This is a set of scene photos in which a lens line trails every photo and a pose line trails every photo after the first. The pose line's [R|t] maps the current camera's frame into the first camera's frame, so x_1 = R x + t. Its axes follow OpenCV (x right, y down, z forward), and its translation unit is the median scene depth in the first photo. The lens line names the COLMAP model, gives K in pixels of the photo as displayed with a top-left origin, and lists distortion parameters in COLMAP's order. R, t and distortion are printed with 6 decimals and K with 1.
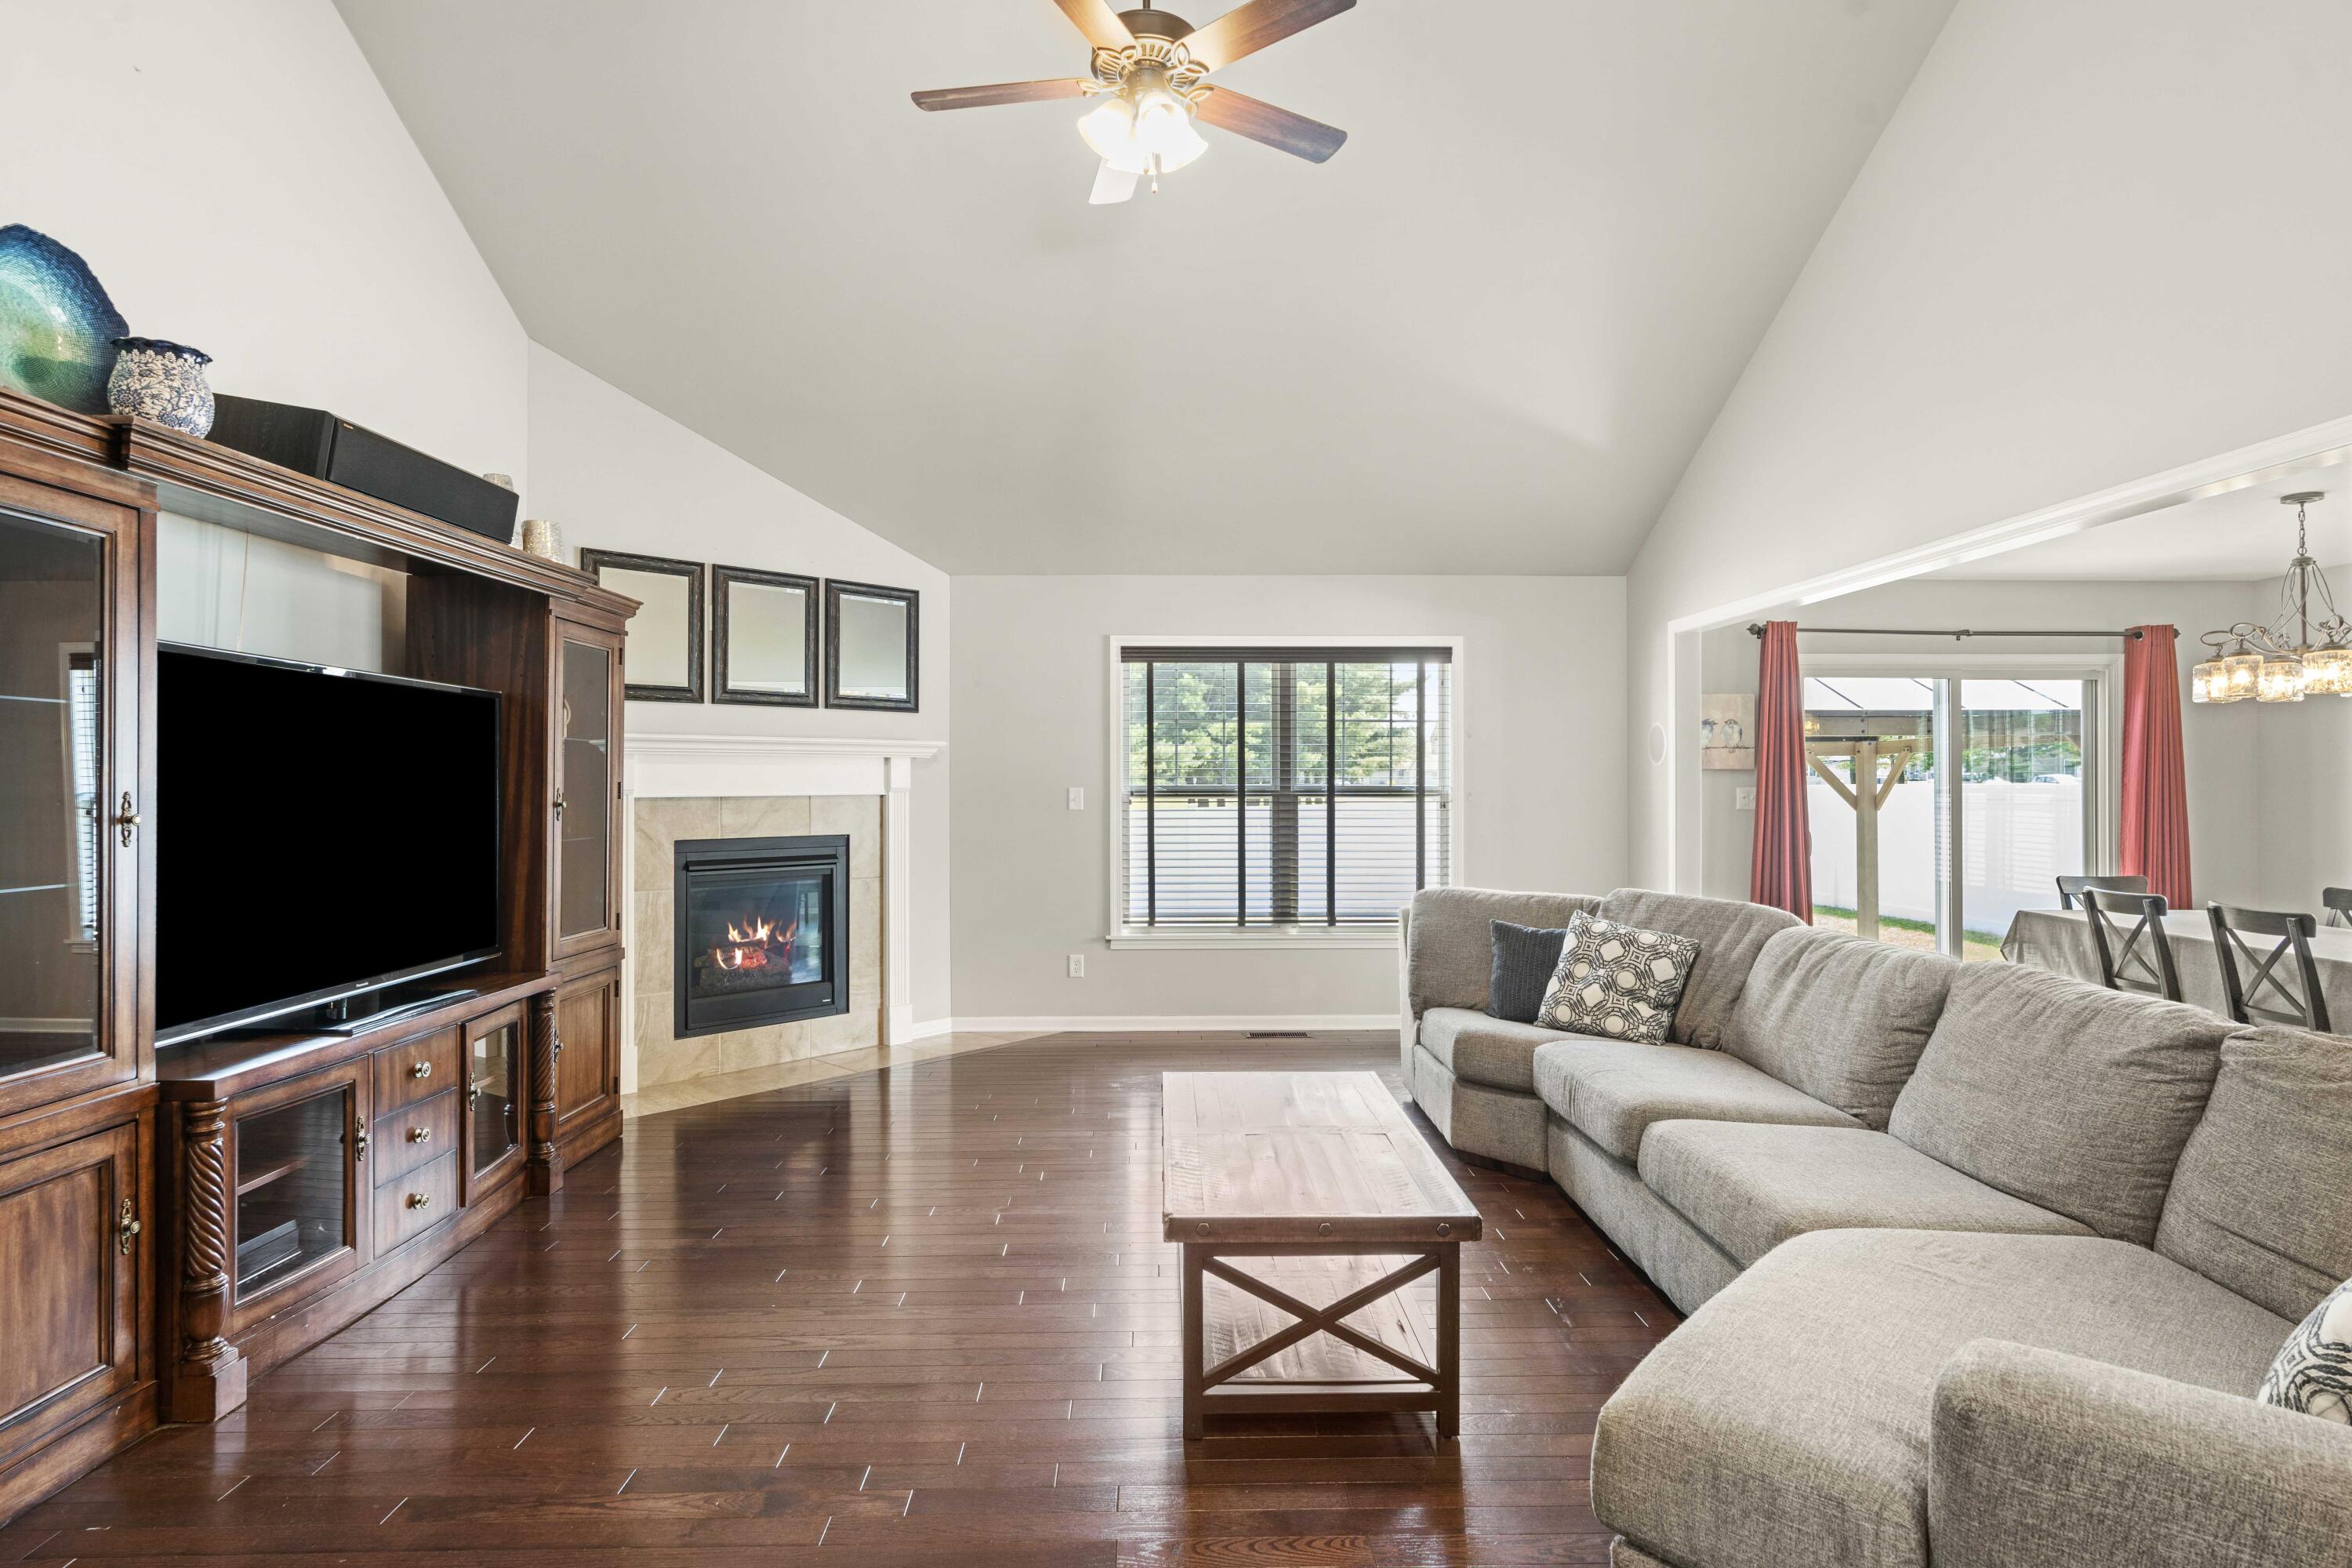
lens RADIAL K [[1238.2, 0, 1176.0], [0, 1238.2, 784.0], [0, 0, 1]] dist [-0.027734, 0.024627]
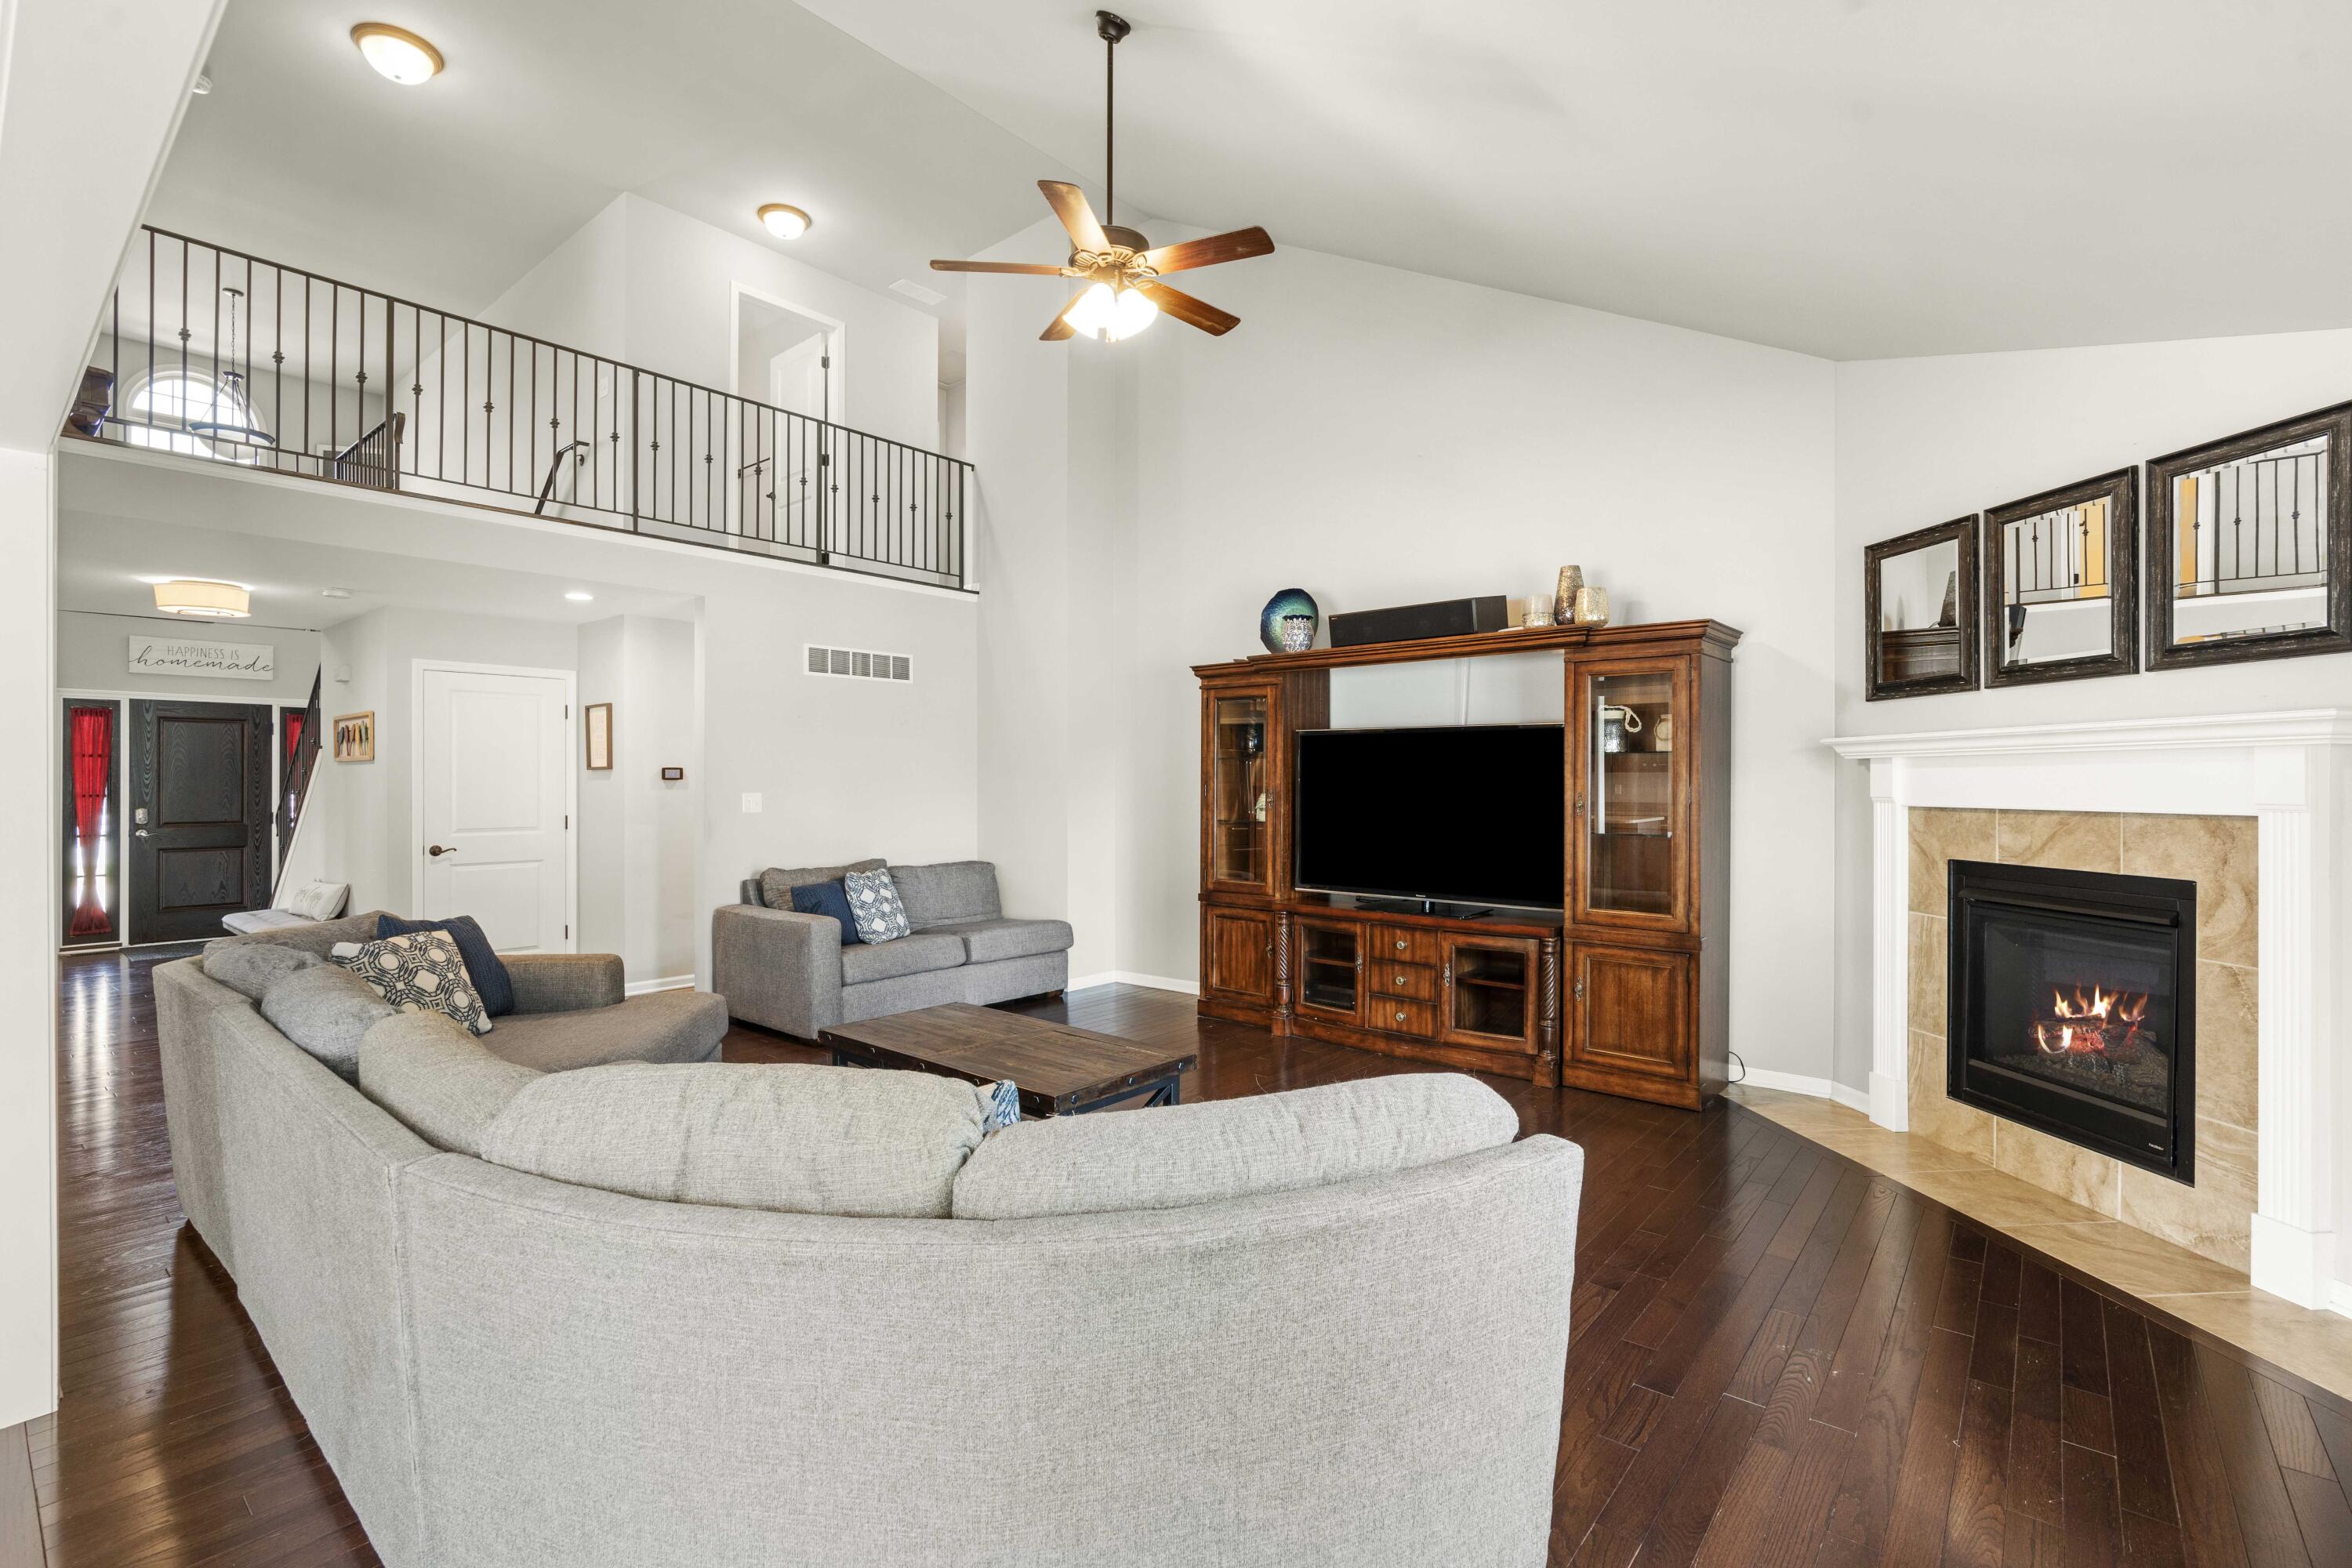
lens RADIAL K [[1060.1, 0, 1176.0], [0, 1060.1, 784.0], [0, 0, 1]] dist [0.001181, 0.000278]
pose [[-0.658098, 0.000543, -0.752932, 0.534646], [-0.001226, 0.999998, 0.001792, -0.006262], [0.752931, 0.002103, -0.658096, 1.203668]]
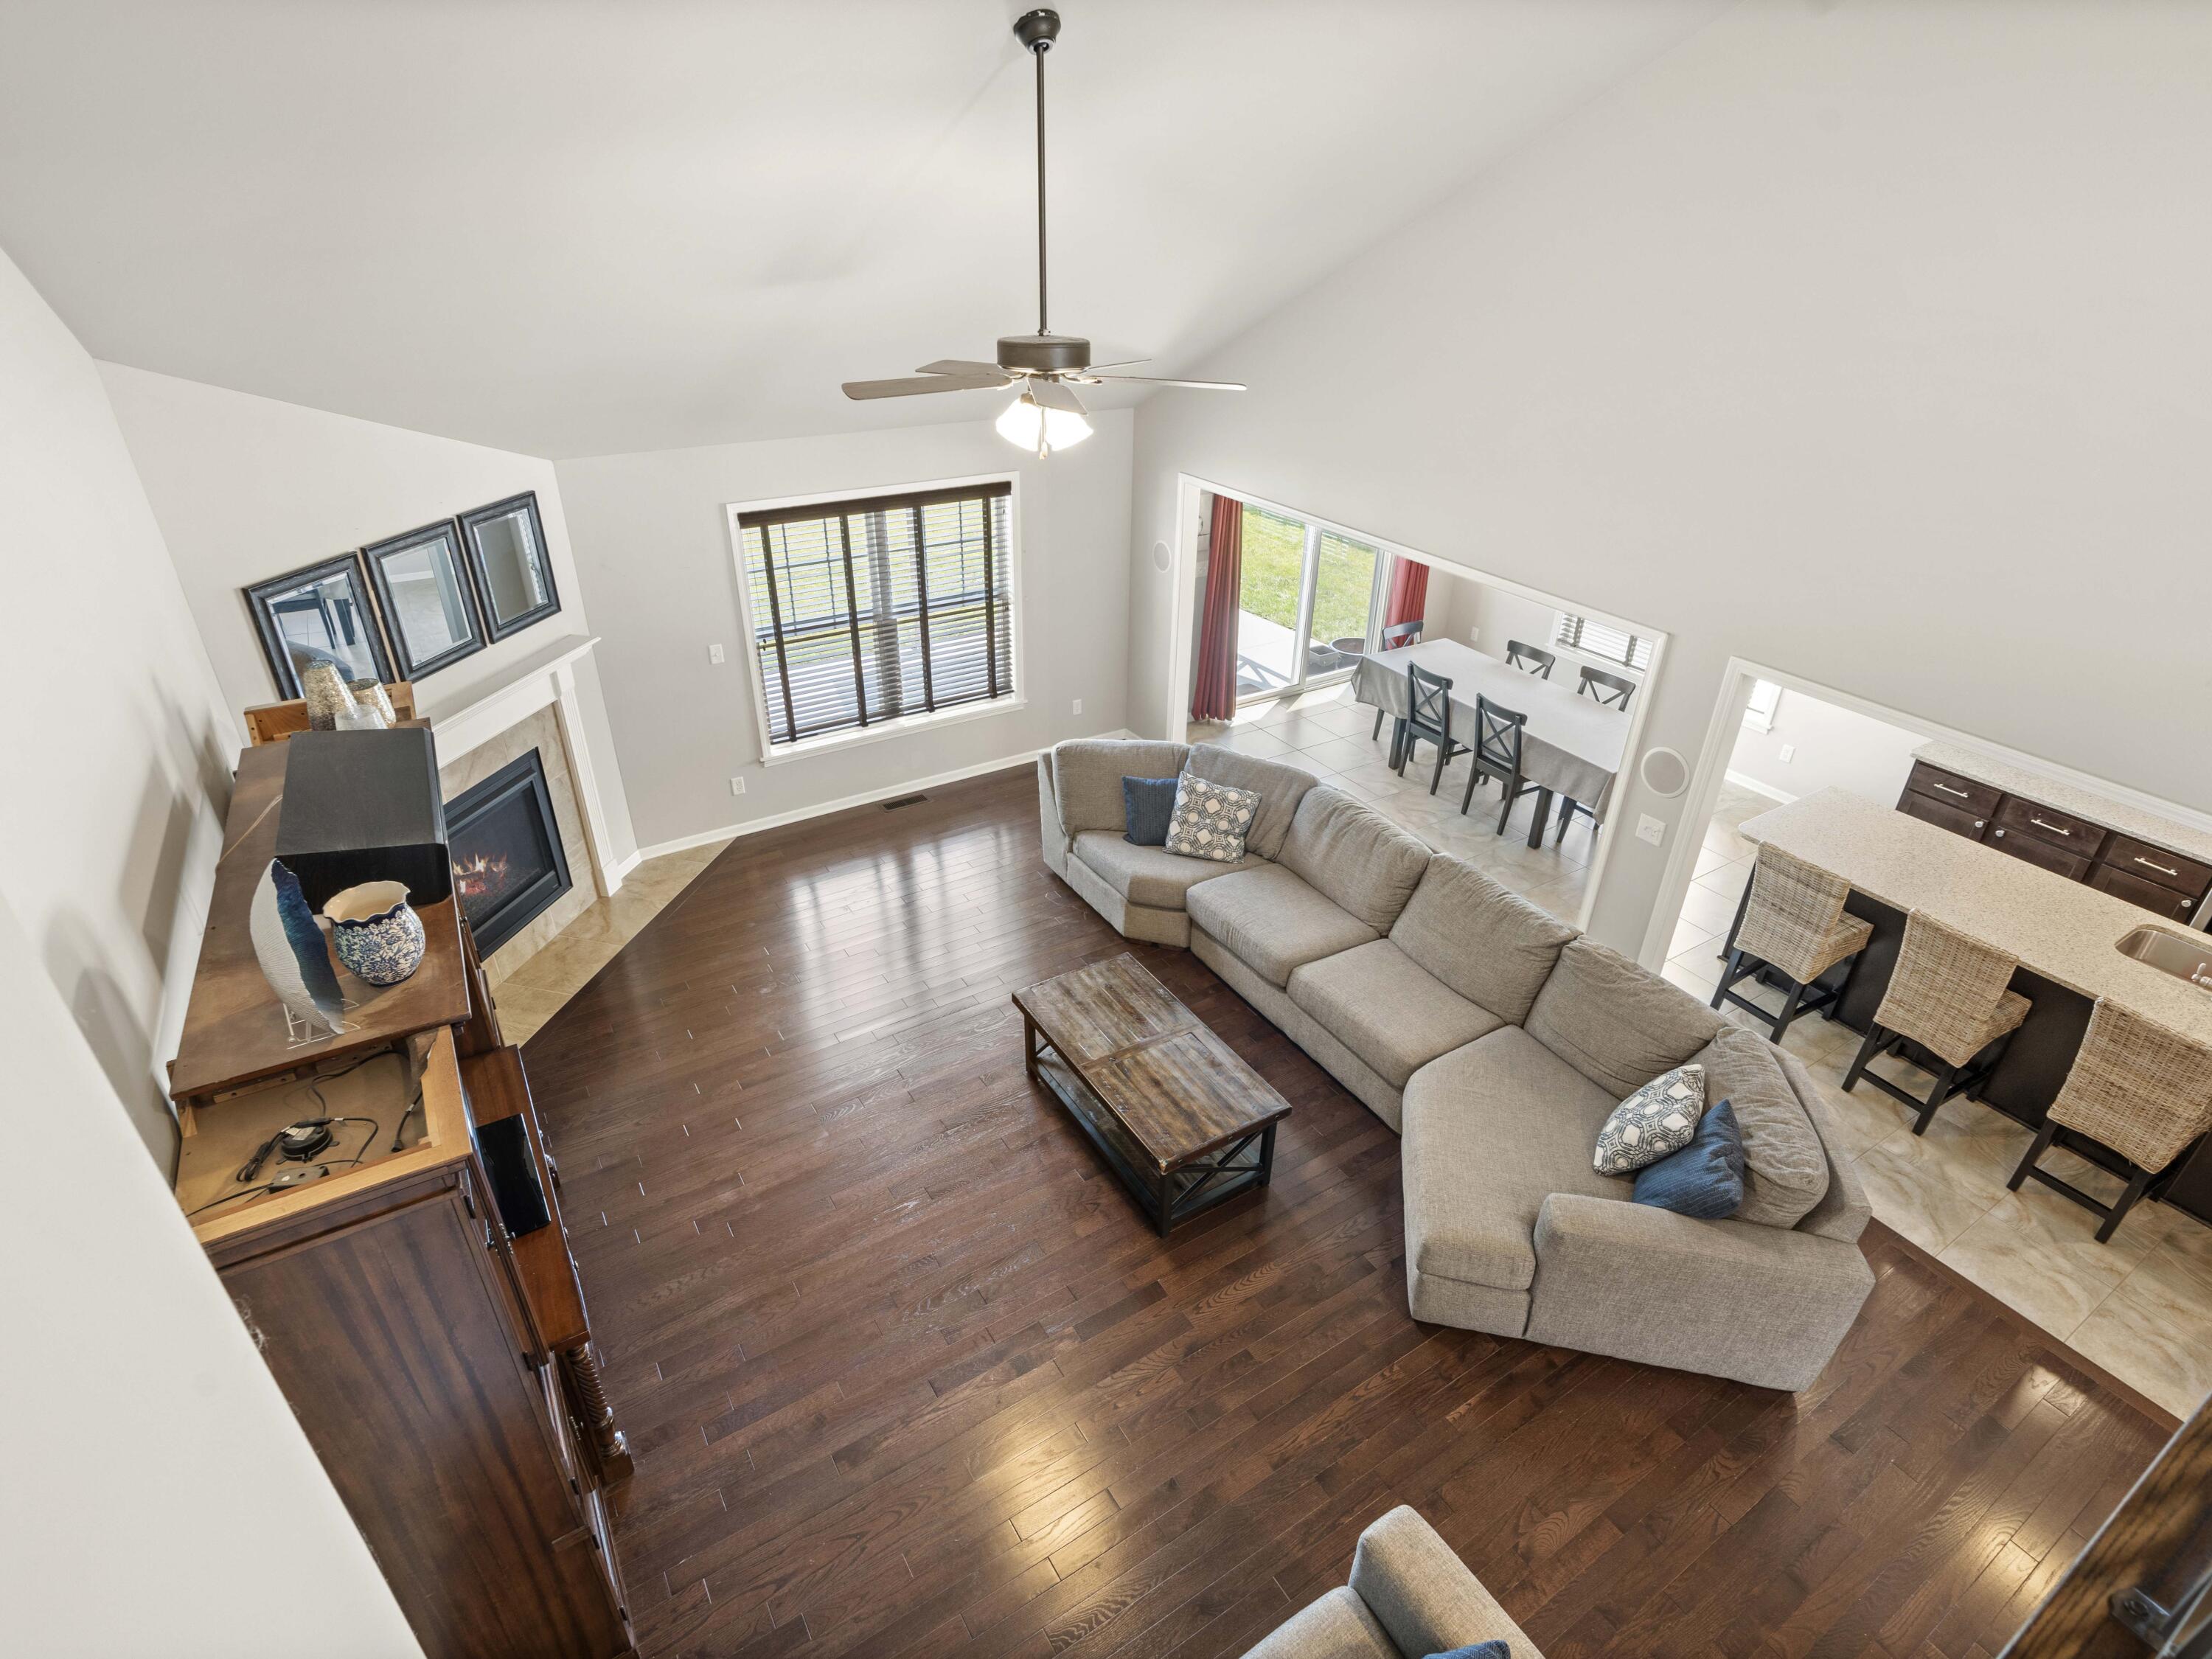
lens RADIAL K [[1116.8, 0, 1106.0], [0, 1116.8, 829.5], [0, 0, 1]] dist [-0.017099, 0.000318]
pose [[0.857335, -0.240962, 0.454878, -0.369839], [-0.015504, 0.871184, 0.490713, -0.470960], [-0.514525, -0.427758, 0.743161, -0.008961]]
